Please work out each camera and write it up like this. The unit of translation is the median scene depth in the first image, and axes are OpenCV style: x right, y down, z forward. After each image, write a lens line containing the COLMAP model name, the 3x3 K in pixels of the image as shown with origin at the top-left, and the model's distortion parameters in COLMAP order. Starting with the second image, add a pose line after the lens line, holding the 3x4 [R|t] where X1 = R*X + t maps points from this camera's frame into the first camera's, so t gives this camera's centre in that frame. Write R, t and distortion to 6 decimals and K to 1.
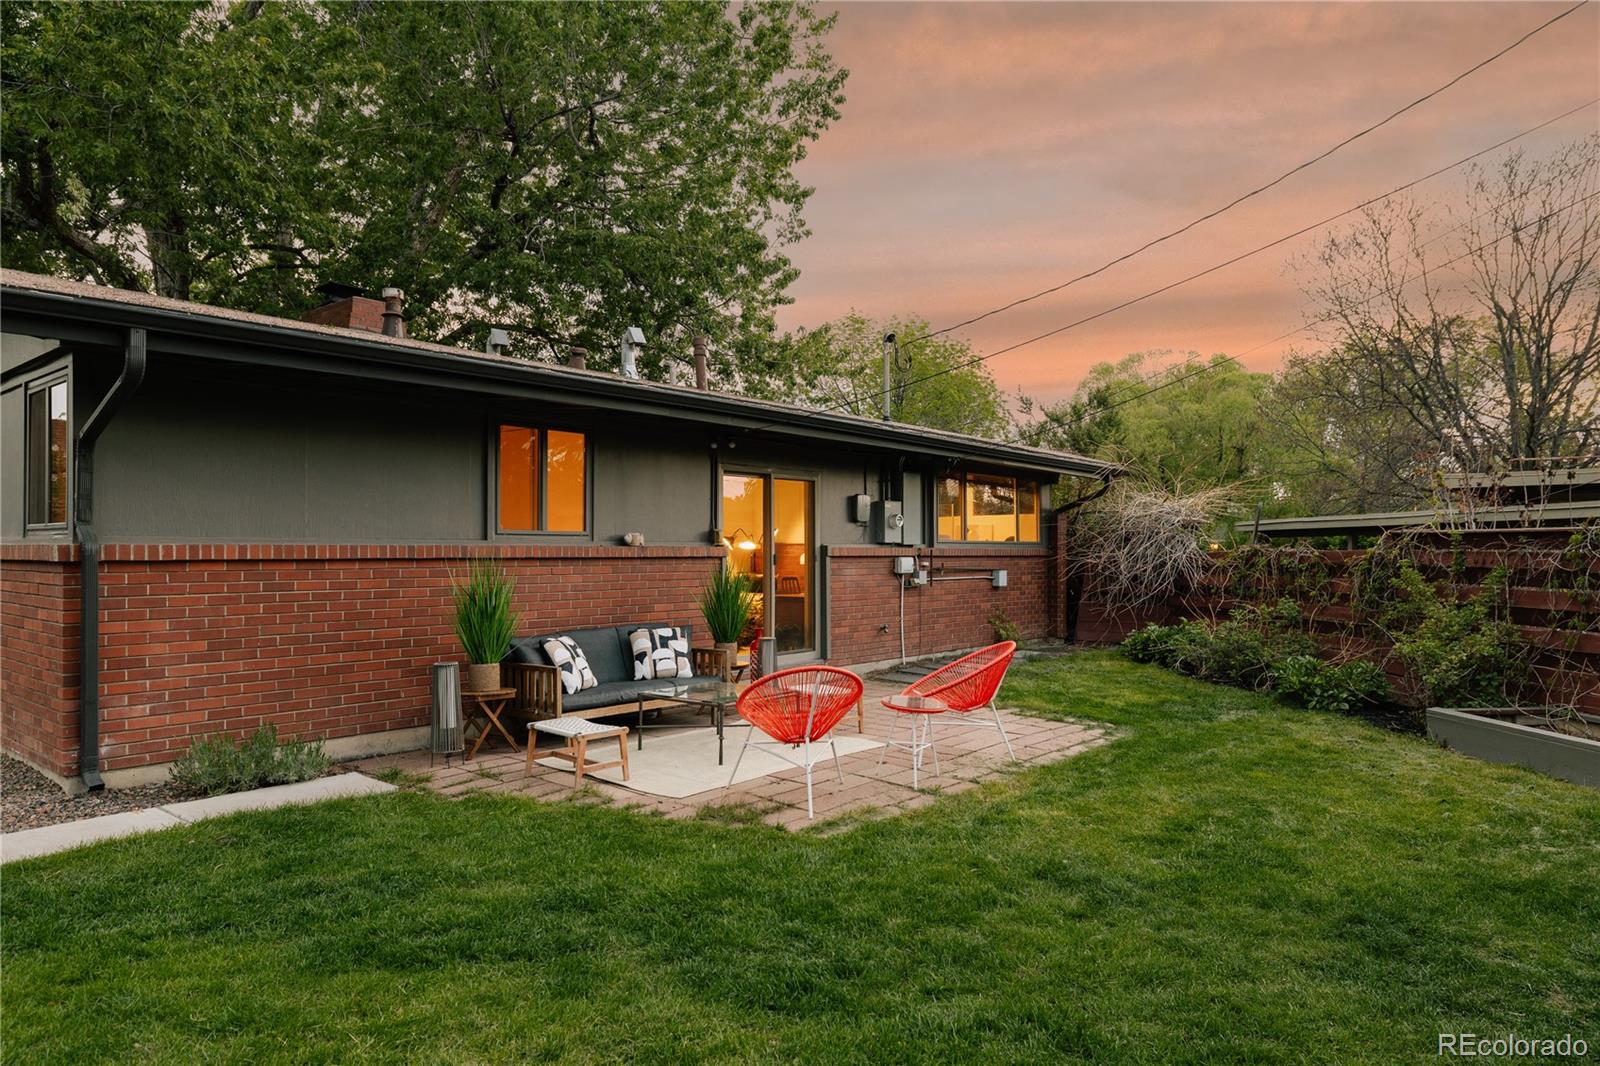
lens RADIAL K [[998.4, 0, 802.5], [0, 998.4, 544.0], [0, 0, 1]] dist [0.005151, -0.001346]
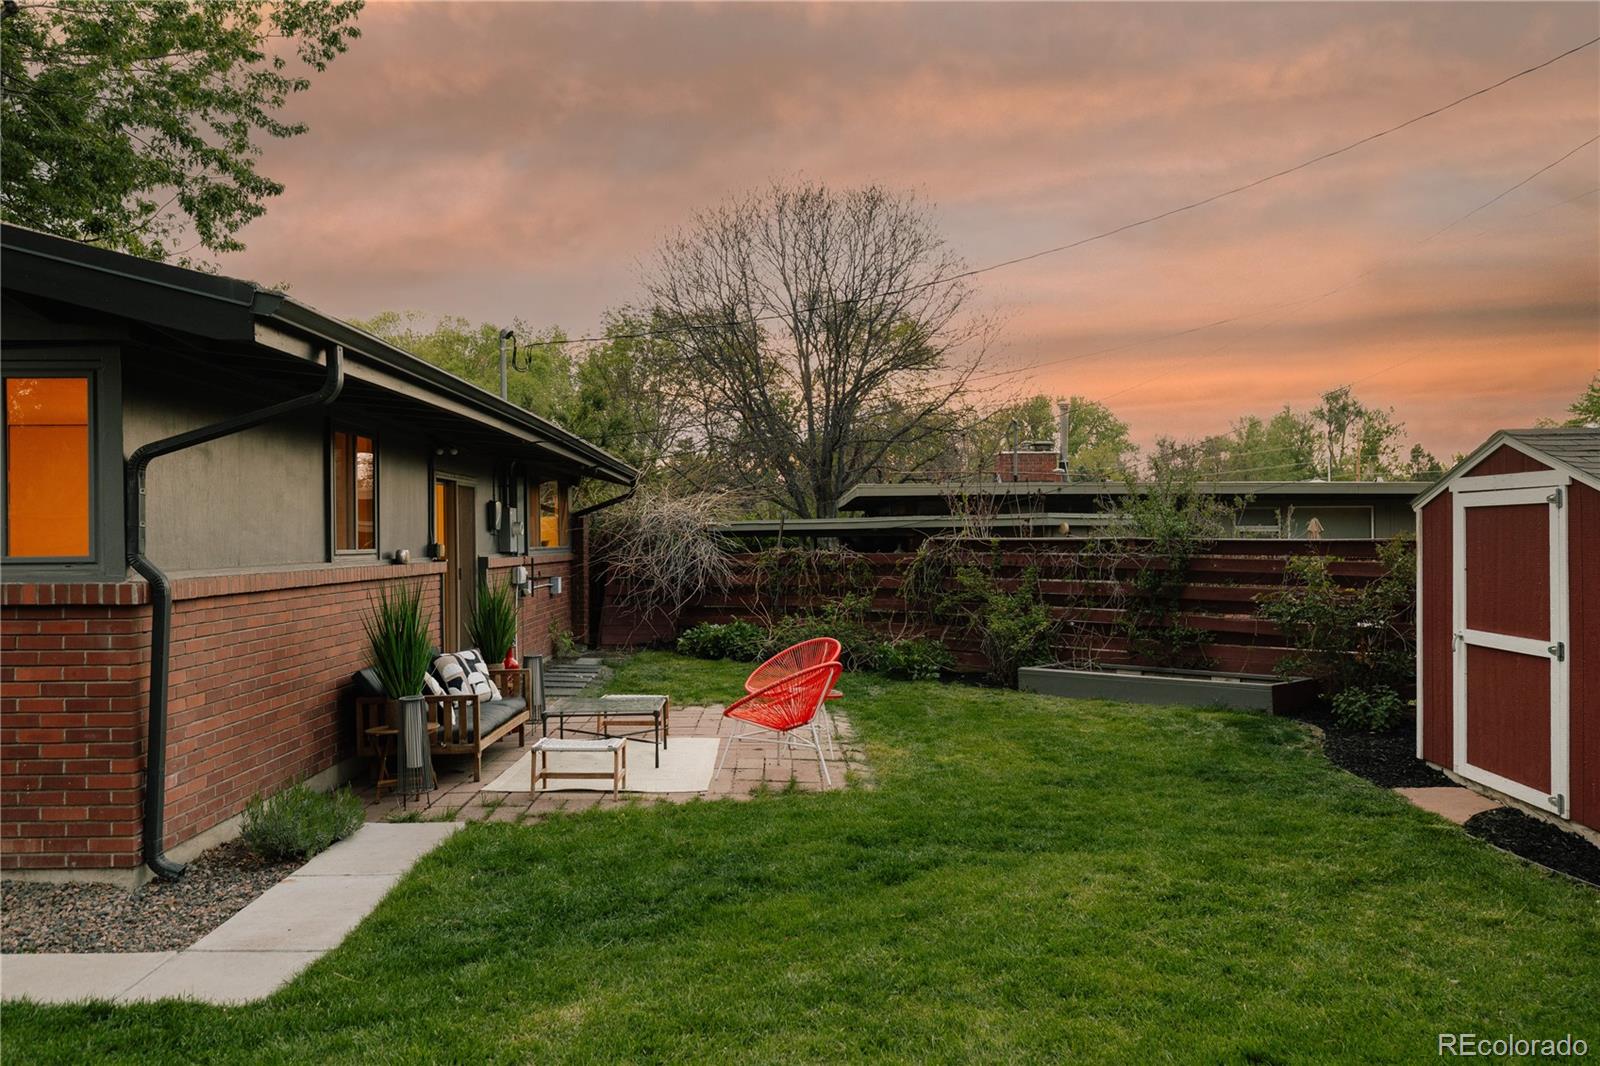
lens RADIAL K [[1257.2, 0, 800.5], [0, 1257.2, 532.7], [0, 0, 1]] dist [-0.015857, -0.002978]
pose [[0.747009, -0.007082, 0.664776, -0.571062], [0.006968, 0.999972, 0.002822, -0.023796], [-0.664777, 0.002524, 0.747037, -0.078442]]
